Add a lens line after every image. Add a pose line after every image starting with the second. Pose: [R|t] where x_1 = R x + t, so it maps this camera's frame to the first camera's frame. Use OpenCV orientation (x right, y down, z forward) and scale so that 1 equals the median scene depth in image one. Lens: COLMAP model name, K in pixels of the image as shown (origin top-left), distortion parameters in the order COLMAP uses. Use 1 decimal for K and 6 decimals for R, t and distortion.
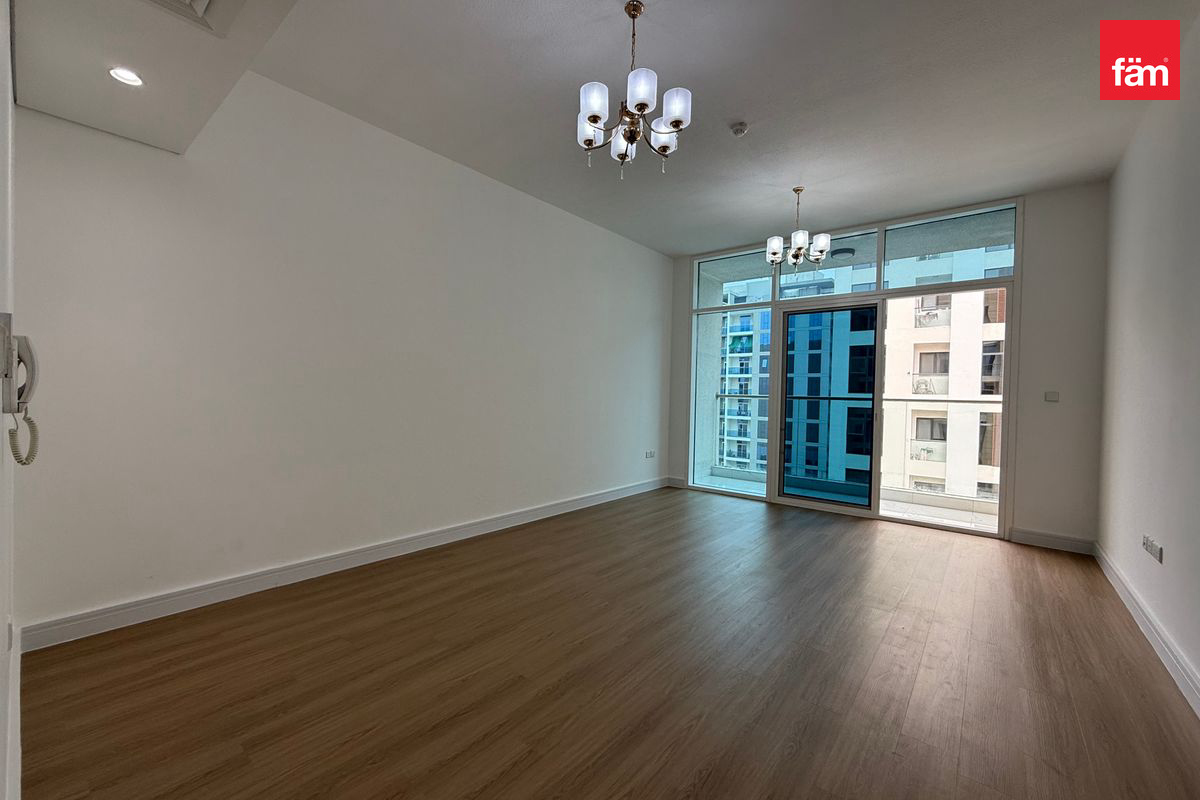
lens RADIAL K [[478.1, 0, 600.0], [0, 478.1, 400.0], [0, 0, 1]] dist [-0.000482, 0.000100]
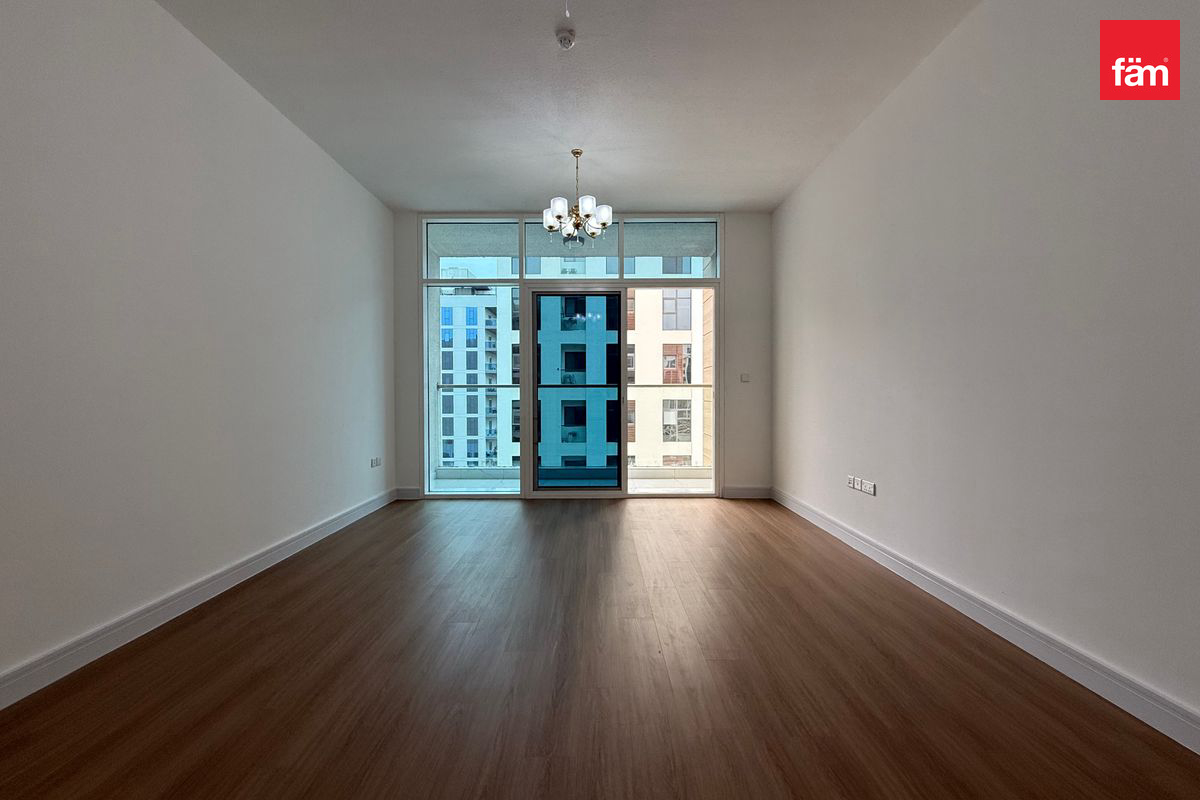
lens RADIAL K [[478.1, 0, 600.0], [0, 478.1, 400.0], [0, 0, 1]] dist [-0.000482, 0.000100]
pose [[0.772548, -0.034219, 0.634033, -0.098874], [0.030069, 0.999398, 0.017299, 0.011894], [-0.634244, 0.005701, 0.773112, 0.183713]]
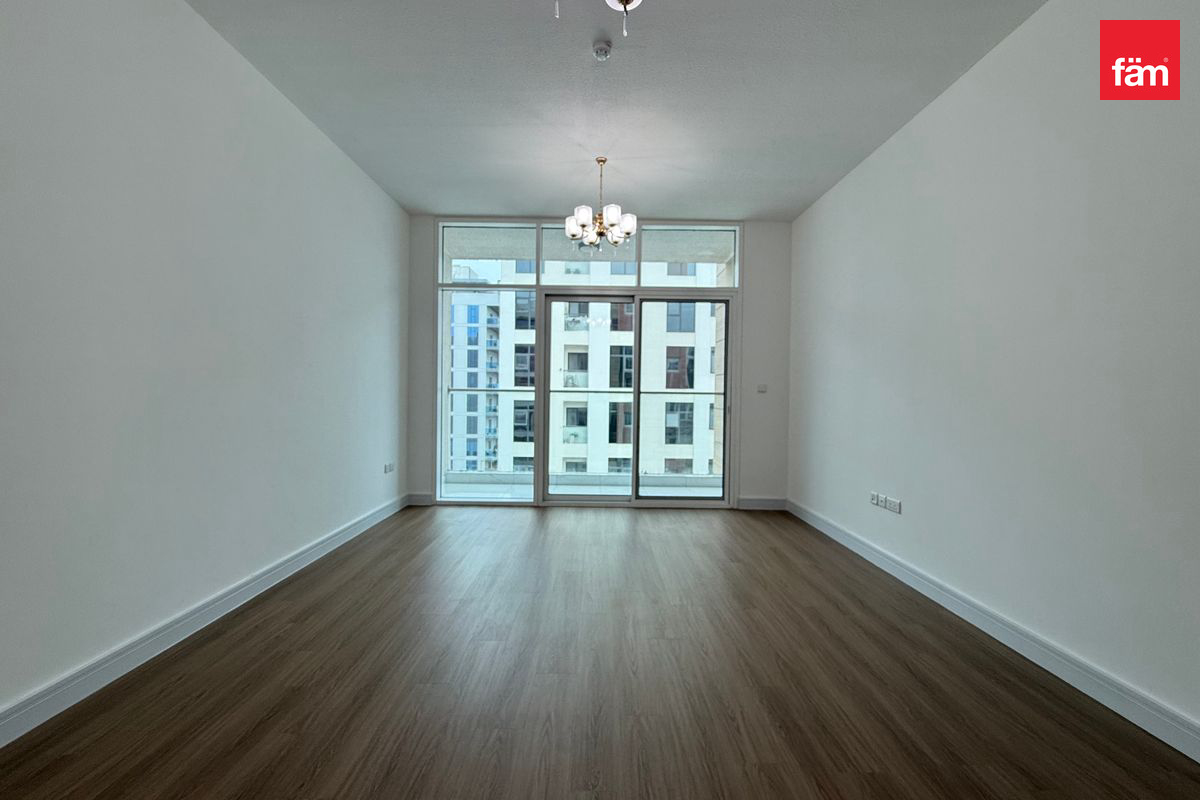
lens RADIAL K [[480.3, 0, 600.0], [0, 480.3, 400.0], [0, 0, 1]] dist [-0.000436, 0.000012]
pose [[0.773218, -0.021147, 0.633788, -0.116462], [0.013482, 0.999766, 0.016910, -0.001876], [-0.633998, -0.004531, 0.773322, 0.203062]]
